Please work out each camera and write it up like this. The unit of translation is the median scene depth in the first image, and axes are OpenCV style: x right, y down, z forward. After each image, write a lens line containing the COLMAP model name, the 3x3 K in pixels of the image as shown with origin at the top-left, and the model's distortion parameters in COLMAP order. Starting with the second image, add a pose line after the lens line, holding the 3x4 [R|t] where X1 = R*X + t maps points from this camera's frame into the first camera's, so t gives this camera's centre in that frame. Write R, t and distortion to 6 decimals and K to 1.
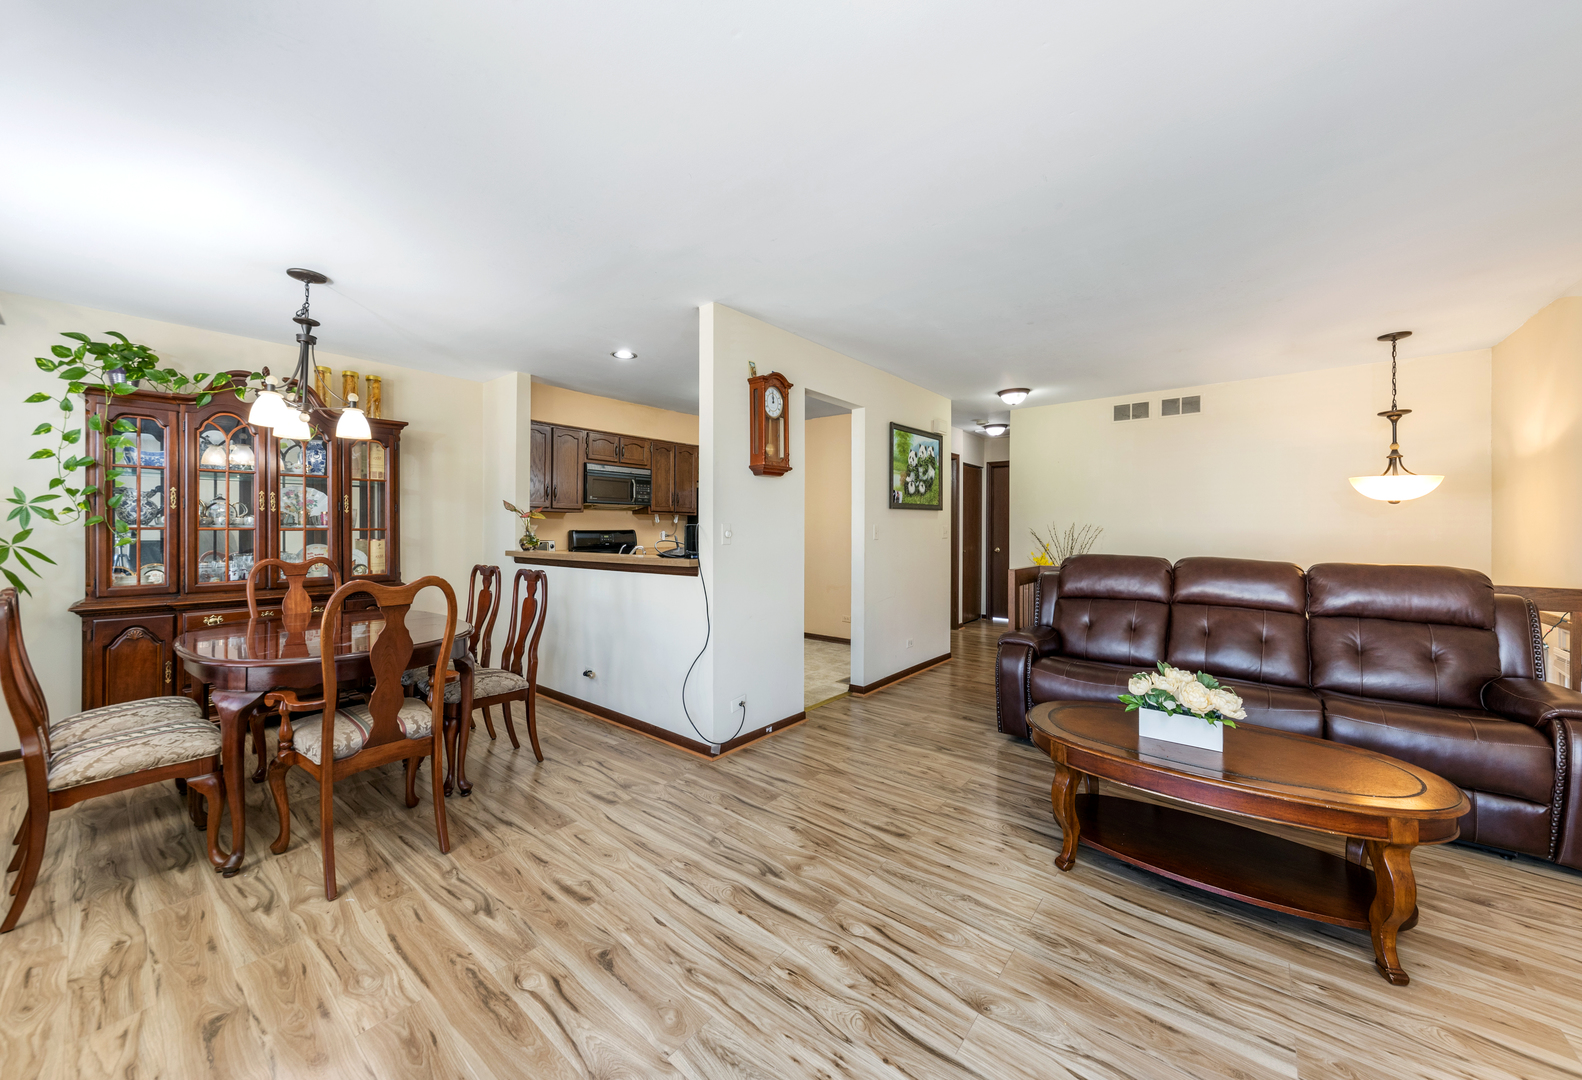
lens RADIAL K [[593.1, 0, 782.7], [0, 593.1, 530.9], [0, 0, 1]] dist [0.001874, -0.000155]
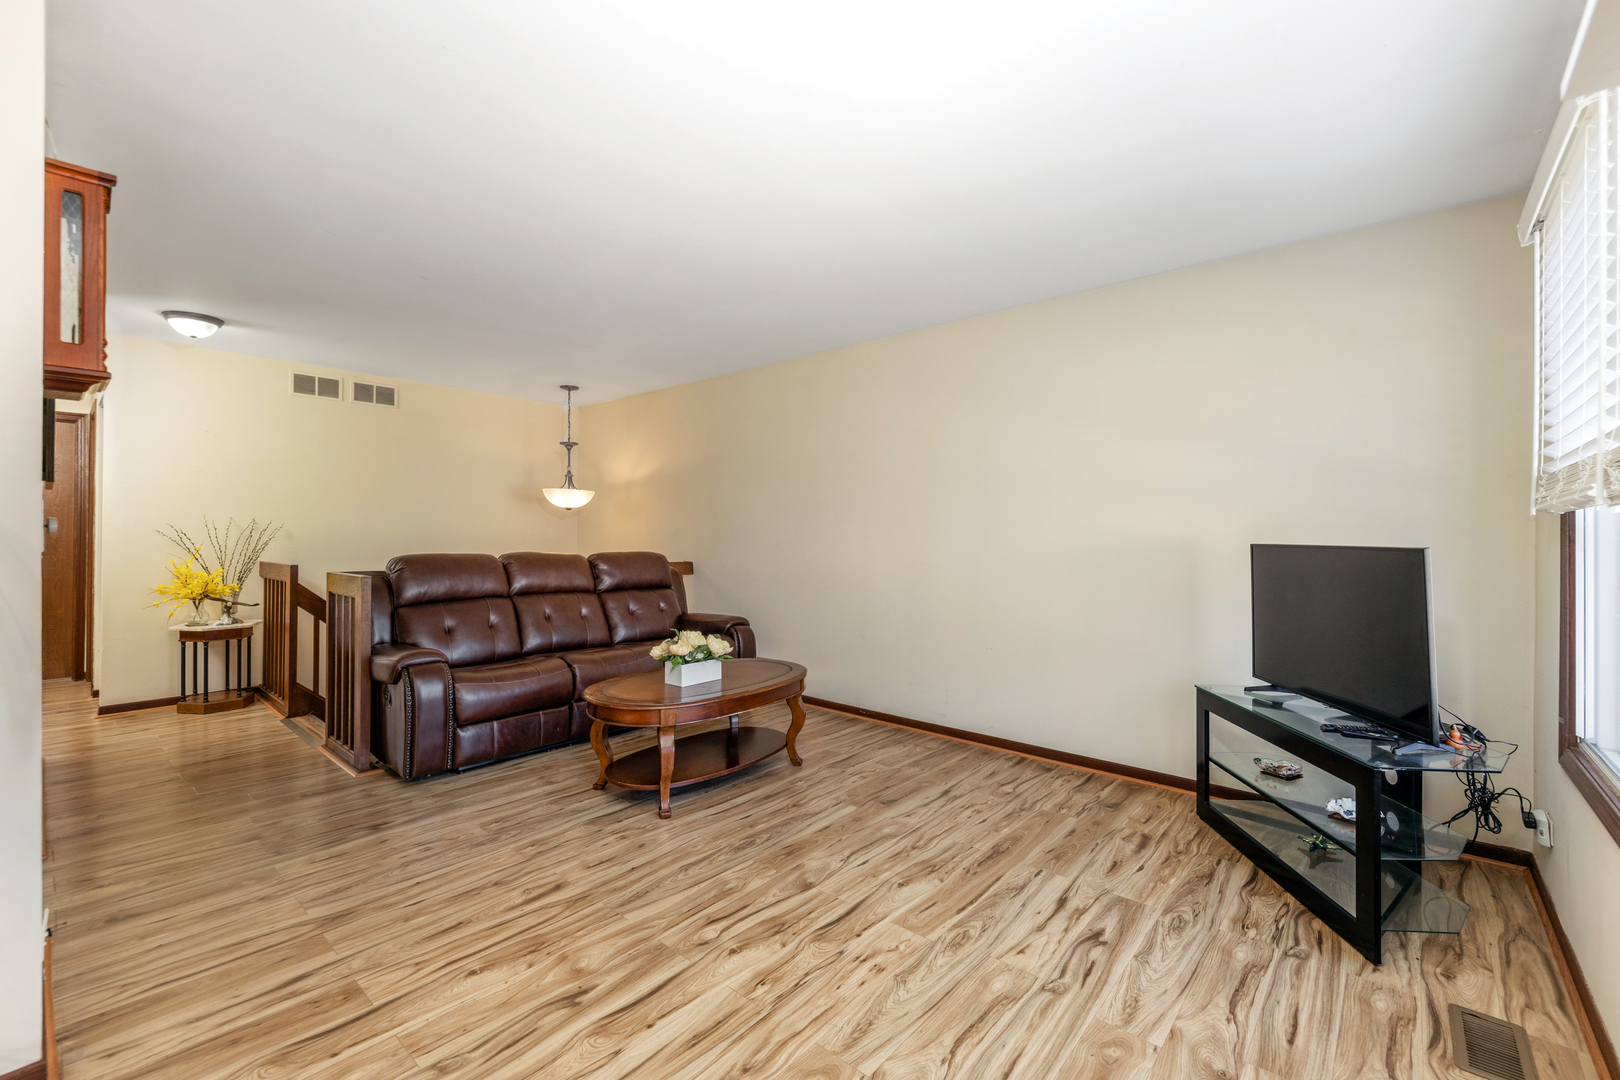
lens RADIAL K [[664.2, 0, 809.3], [0, 664.2, 534.6], [0, 0, 1]] dist [0.001458, -0.000788]
pose [[0.008338, -0.000979, 0.999965, -0.809534], [-0.000710, 0.999999, 0.000985, 0.014991], [-0.999965, -0.000718, 0.008338, 0.700611]]
